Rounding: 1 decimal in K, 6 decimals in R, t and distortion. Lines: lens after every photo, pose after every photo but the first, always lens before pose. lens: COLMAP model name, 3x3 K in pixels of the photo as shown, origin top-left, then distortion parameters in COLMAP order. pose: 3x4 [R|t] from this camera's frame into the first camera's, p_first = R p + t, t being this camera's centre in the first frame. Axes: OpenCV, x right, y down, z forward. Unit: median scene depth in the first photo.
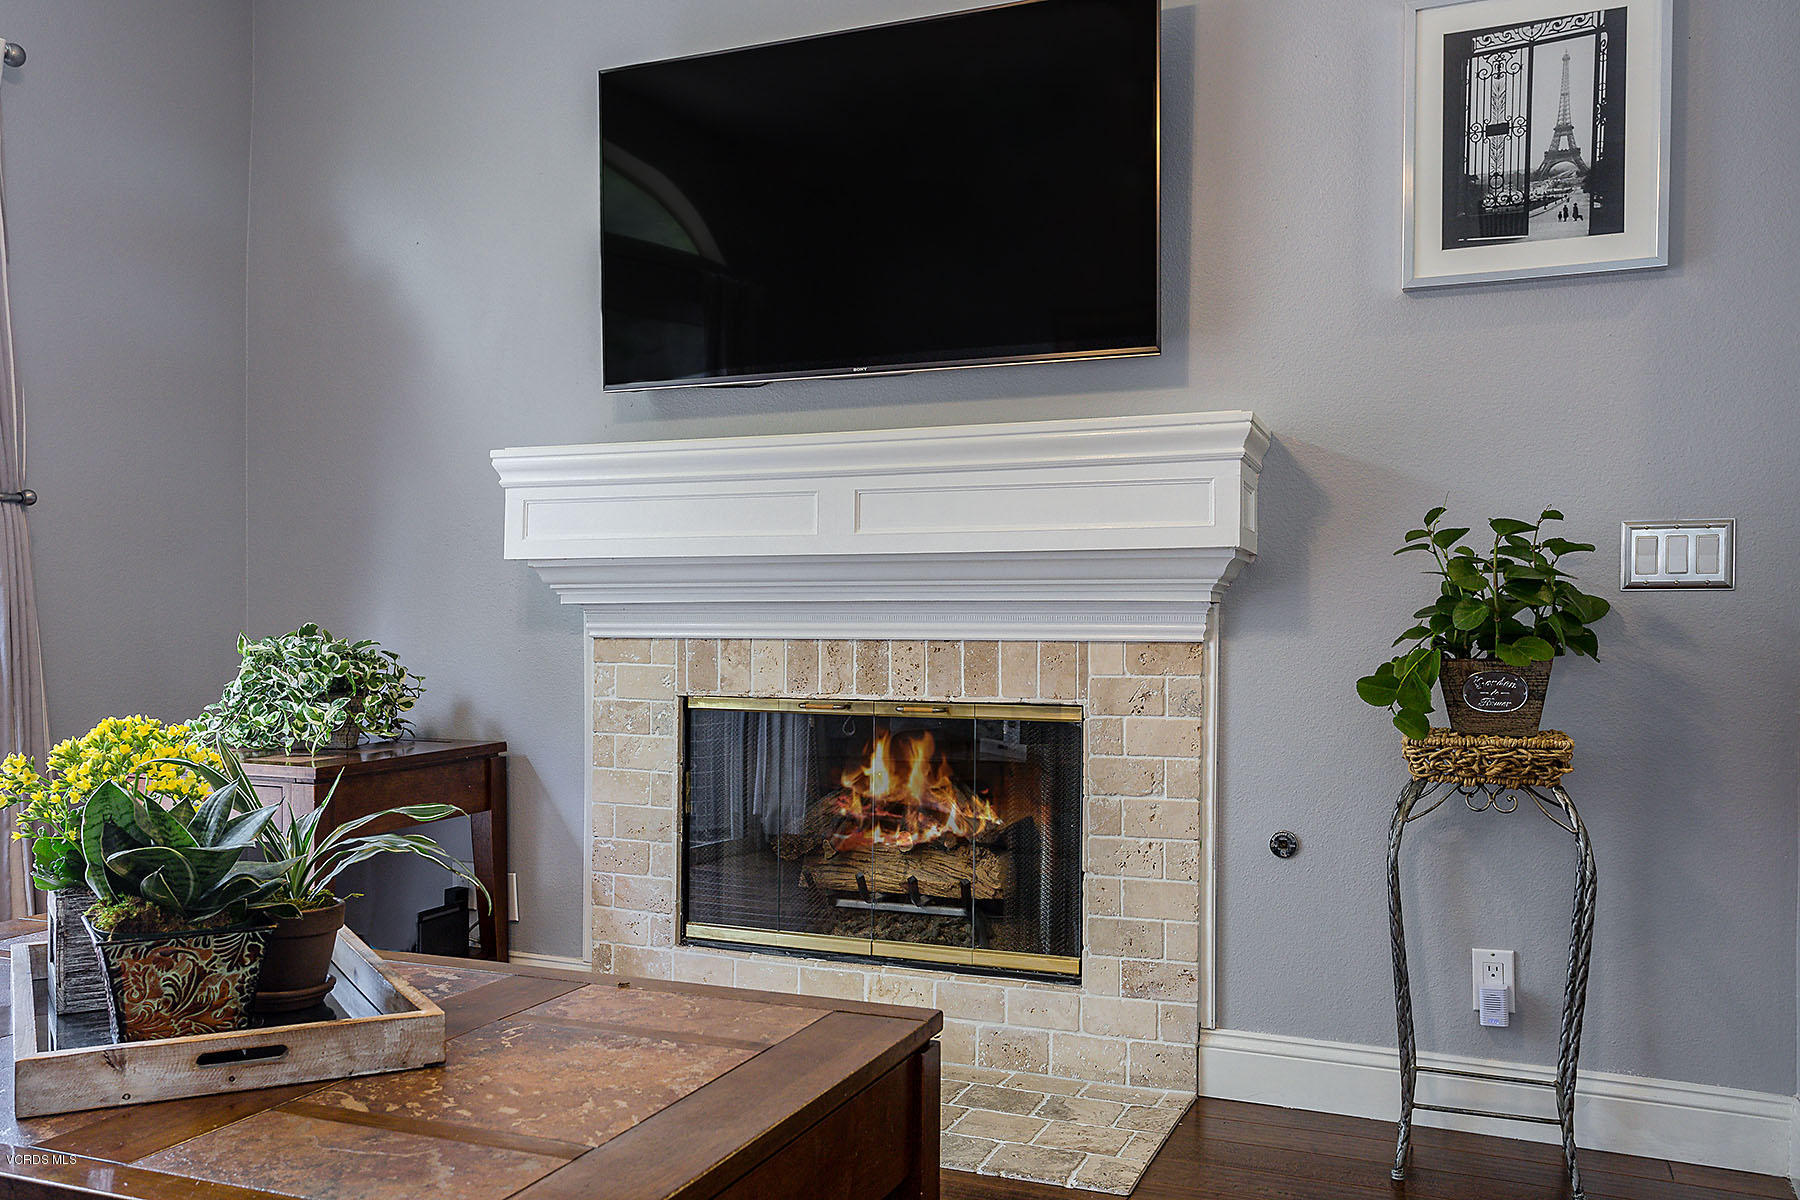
lens RADIAL K [[1627.8, 0, 900.5], [0, 1627.8, 610.6], [0, 0, 1]] dist [0.012396, 0.015988]
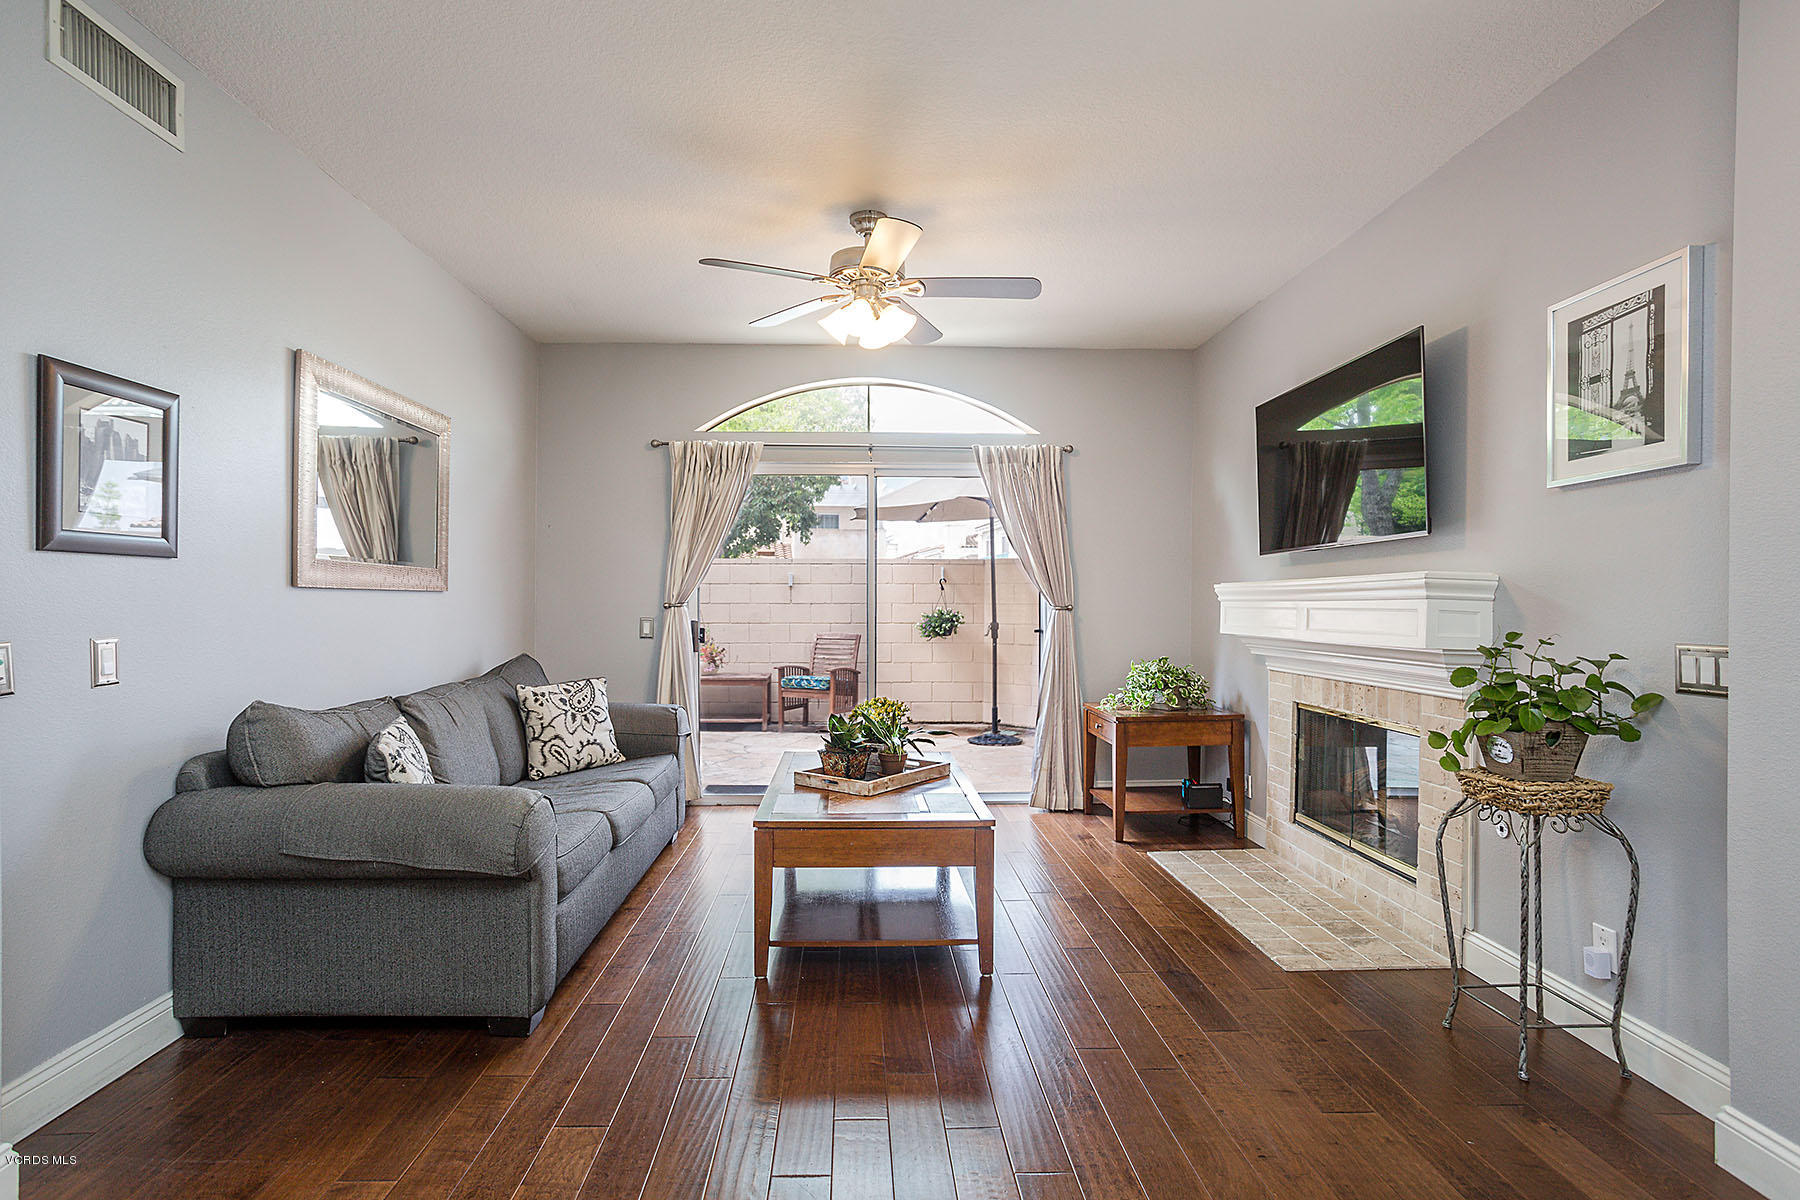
lens RADIAL K [[883.3, 0, 897.9], [0, 883.3, 600.3], [0, 0, 1]] dist [-0.022030, 0.008747]
pose [[0.461042, -0.001818, -0.887376, 0.795107], [-0.009258, 0.999934, -0.006859, -0.080402], [0.887330, 0.011377, 0.460995, 0.059582]]
